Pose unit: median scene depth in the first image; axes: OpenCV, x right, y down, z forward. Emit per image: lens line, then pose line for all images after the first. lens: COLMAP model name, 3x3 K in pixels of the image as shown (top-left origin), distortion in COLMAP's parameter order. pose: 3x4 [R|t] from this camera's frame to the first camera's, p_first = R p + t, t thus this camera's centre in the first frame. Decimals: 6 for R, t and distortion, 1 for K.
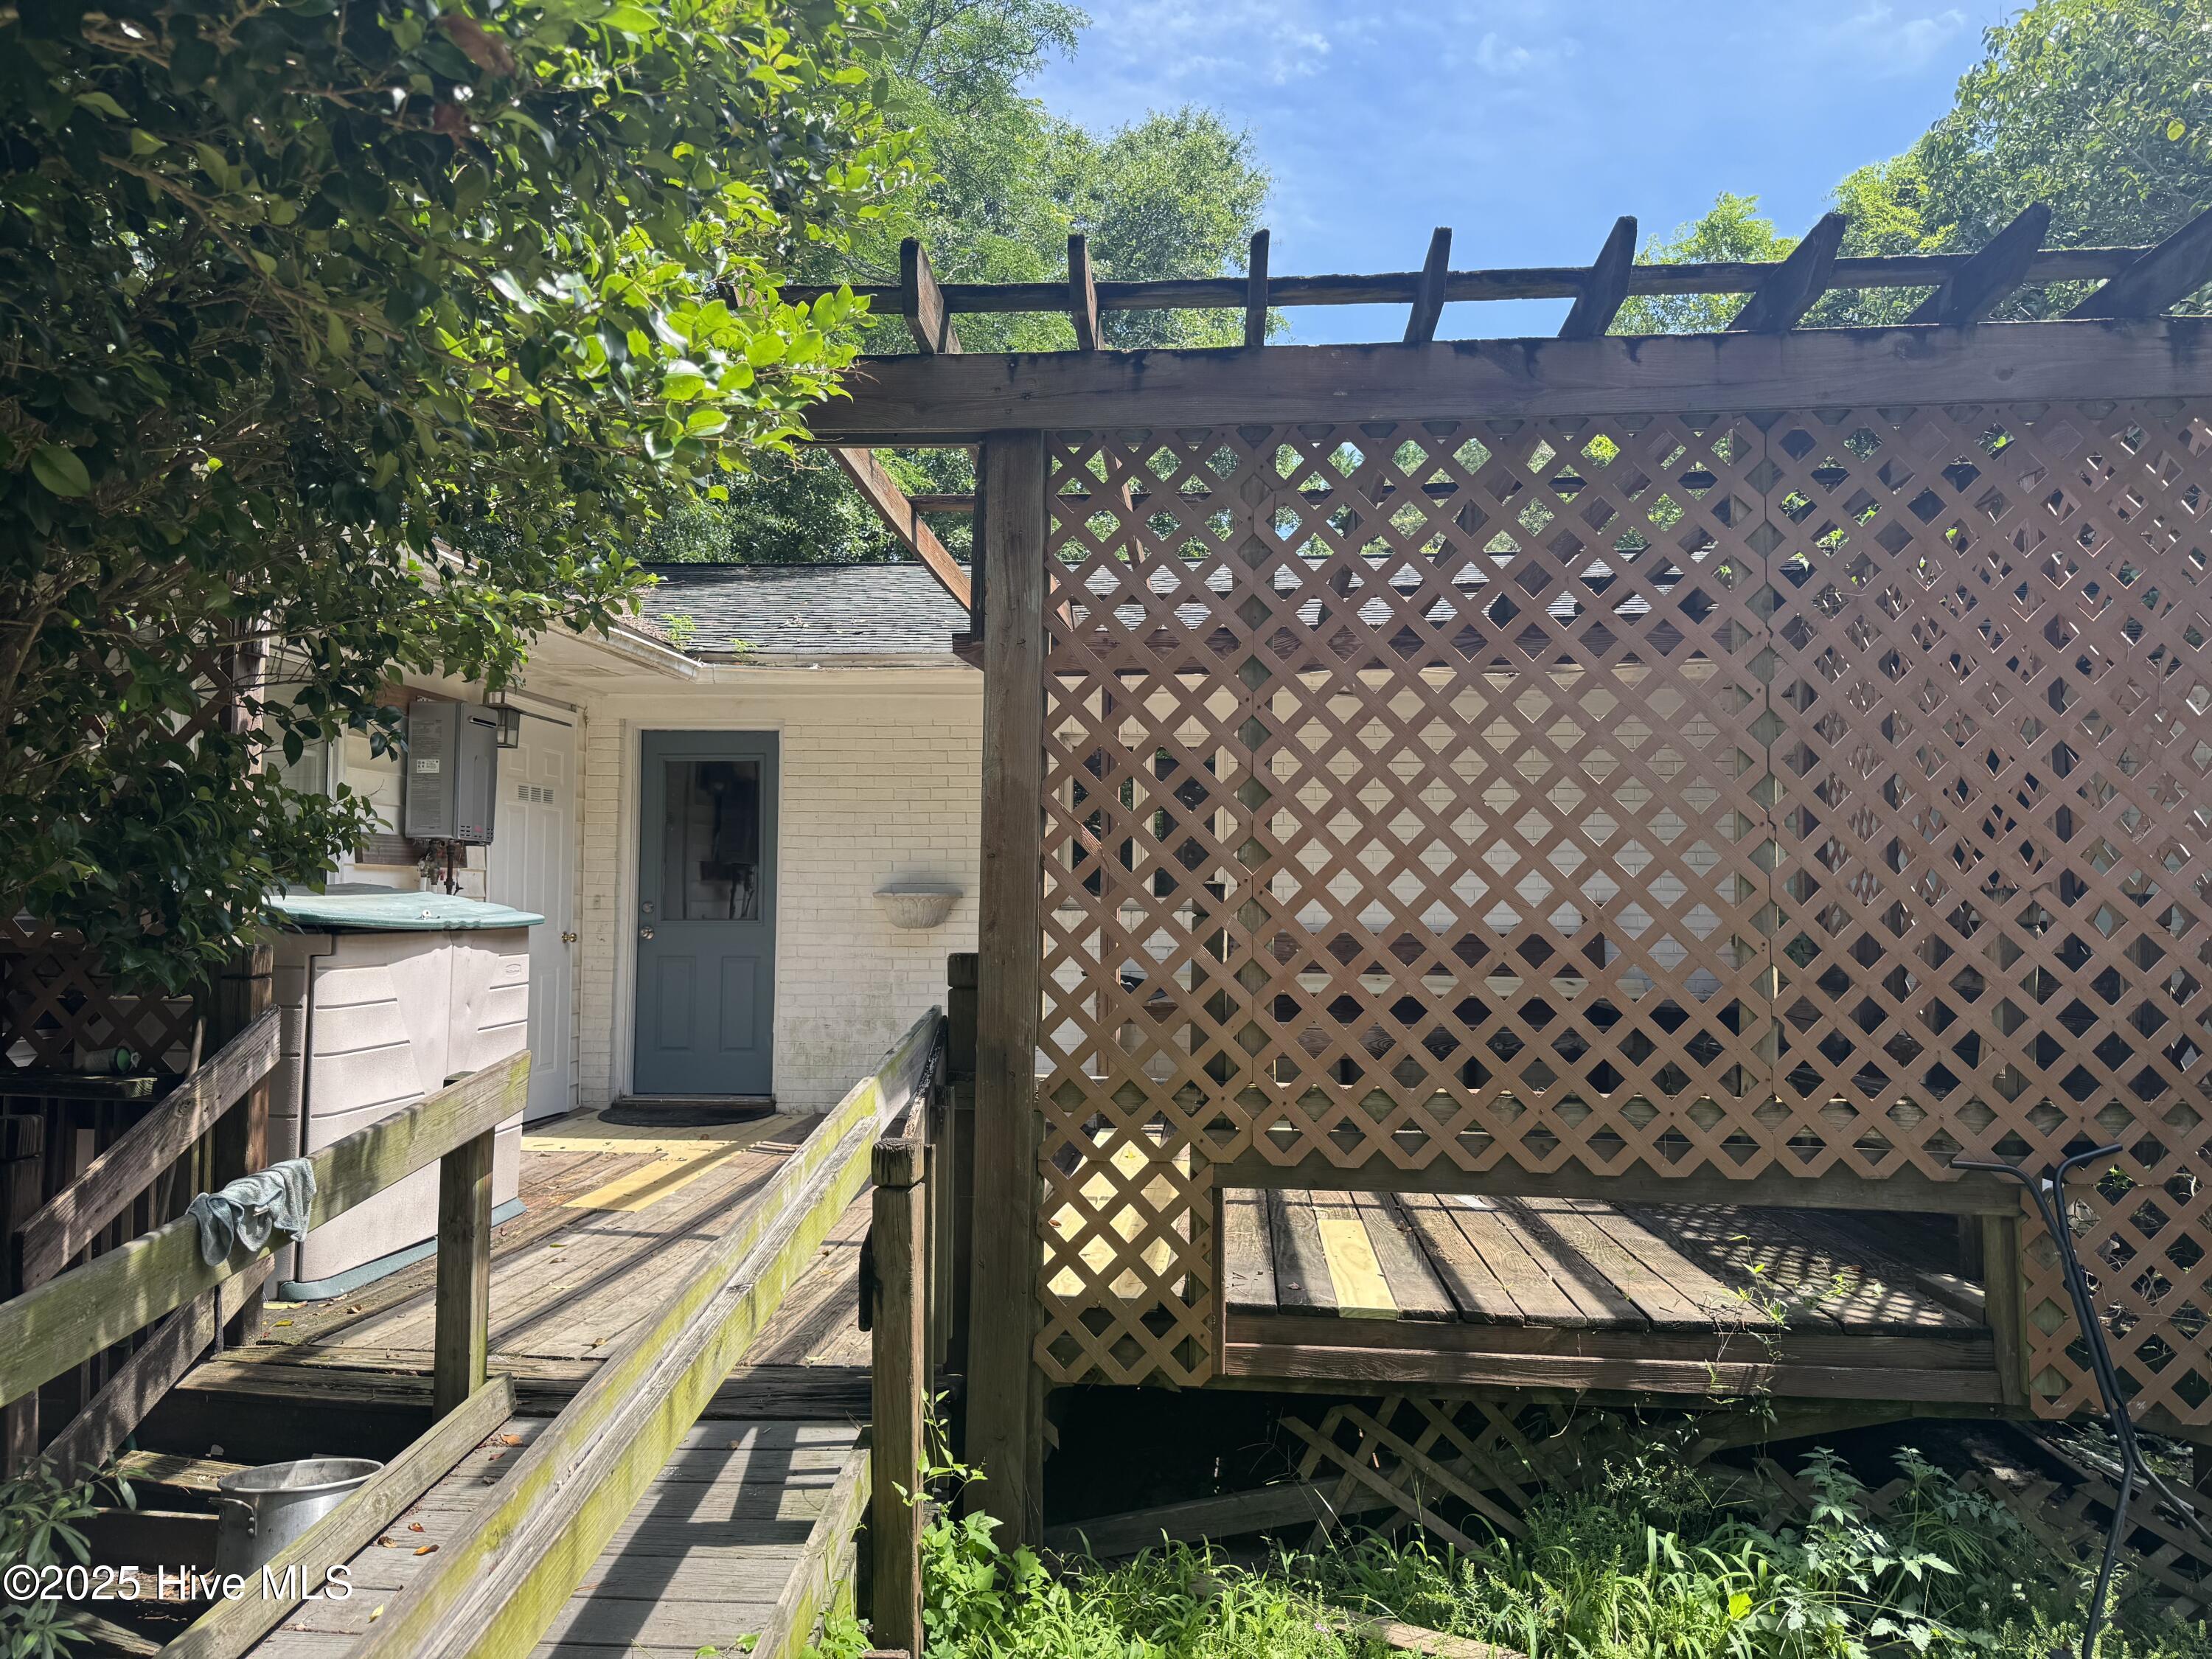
lens RADIAL K [[1550.6, 0, 1106.0], [0, 1550.6, 829.5], [0, 0, 1]] dist [0.002581, -0.000790]
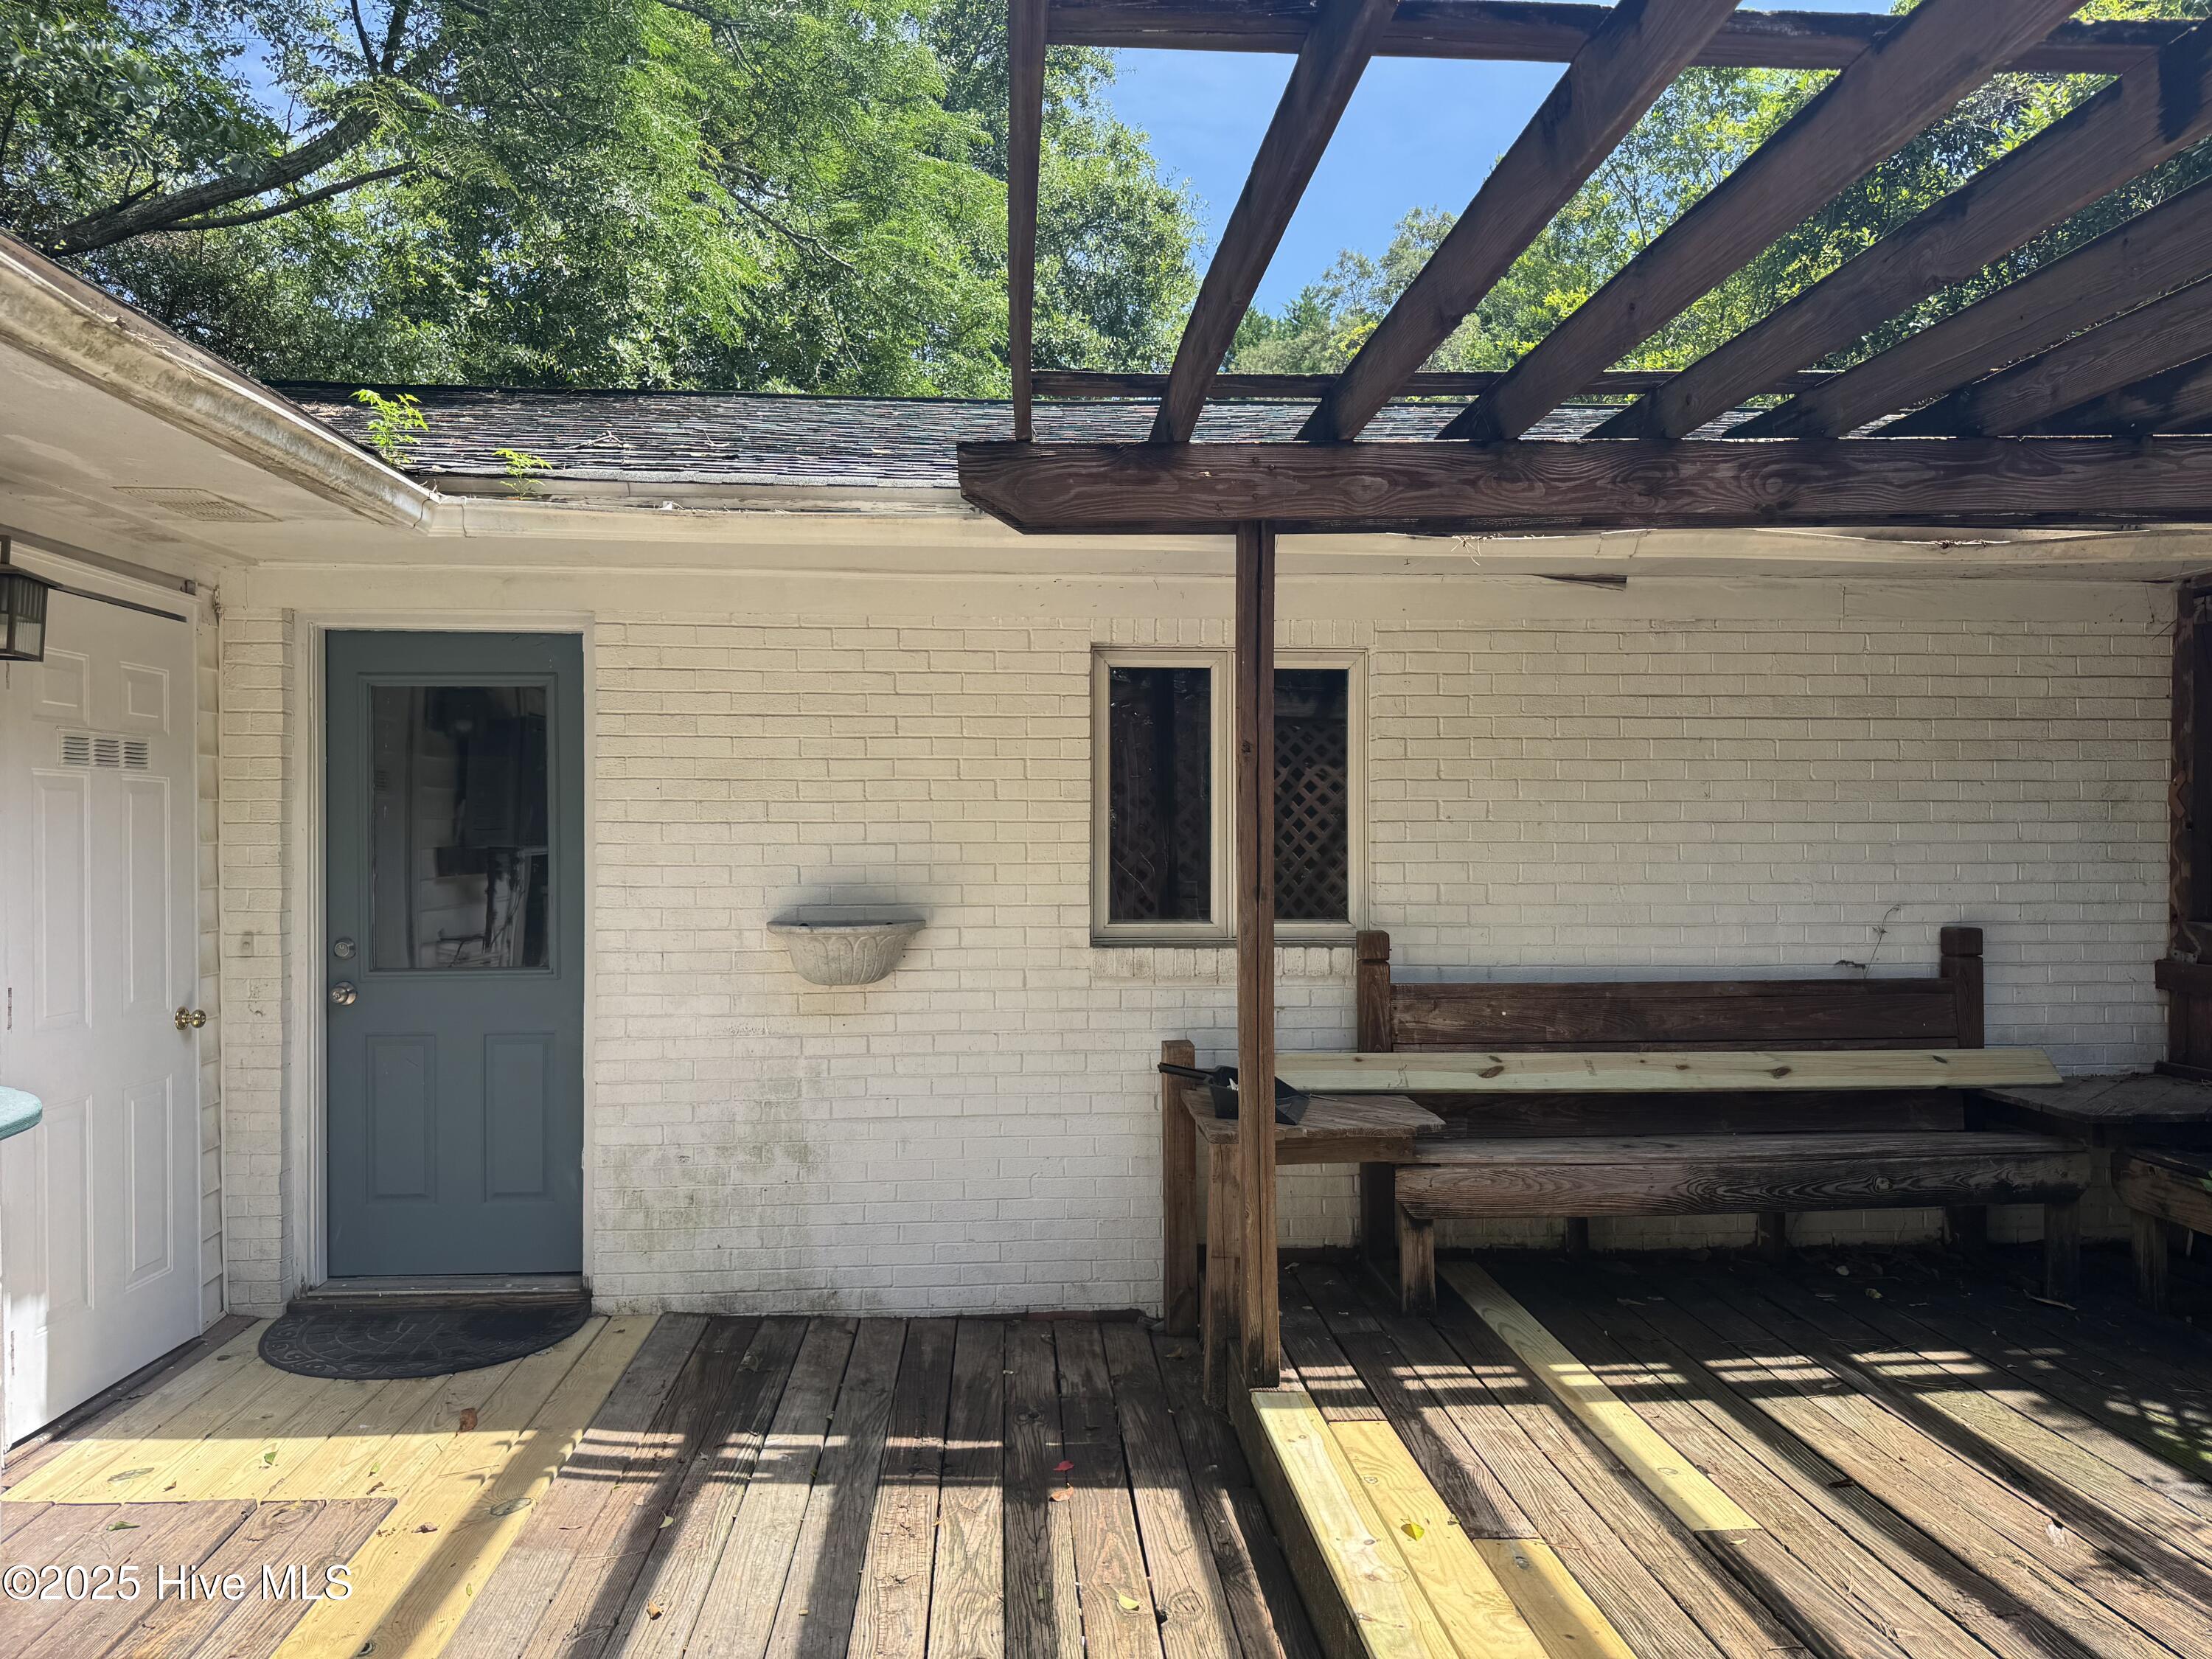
lens RADIAL K [[1586.2, 0, 1106.0], [0, 1586.2, 829.5], [0, 0, 1]] dist [0.005139, -0.068172]
pose [[0.988362, -0.009906, 0.151800, -0.112321], [0.002644, 0.998846, 0.047965, -0.019754], [-0.152100, -0.047005, 0.987247, 0.404937]]
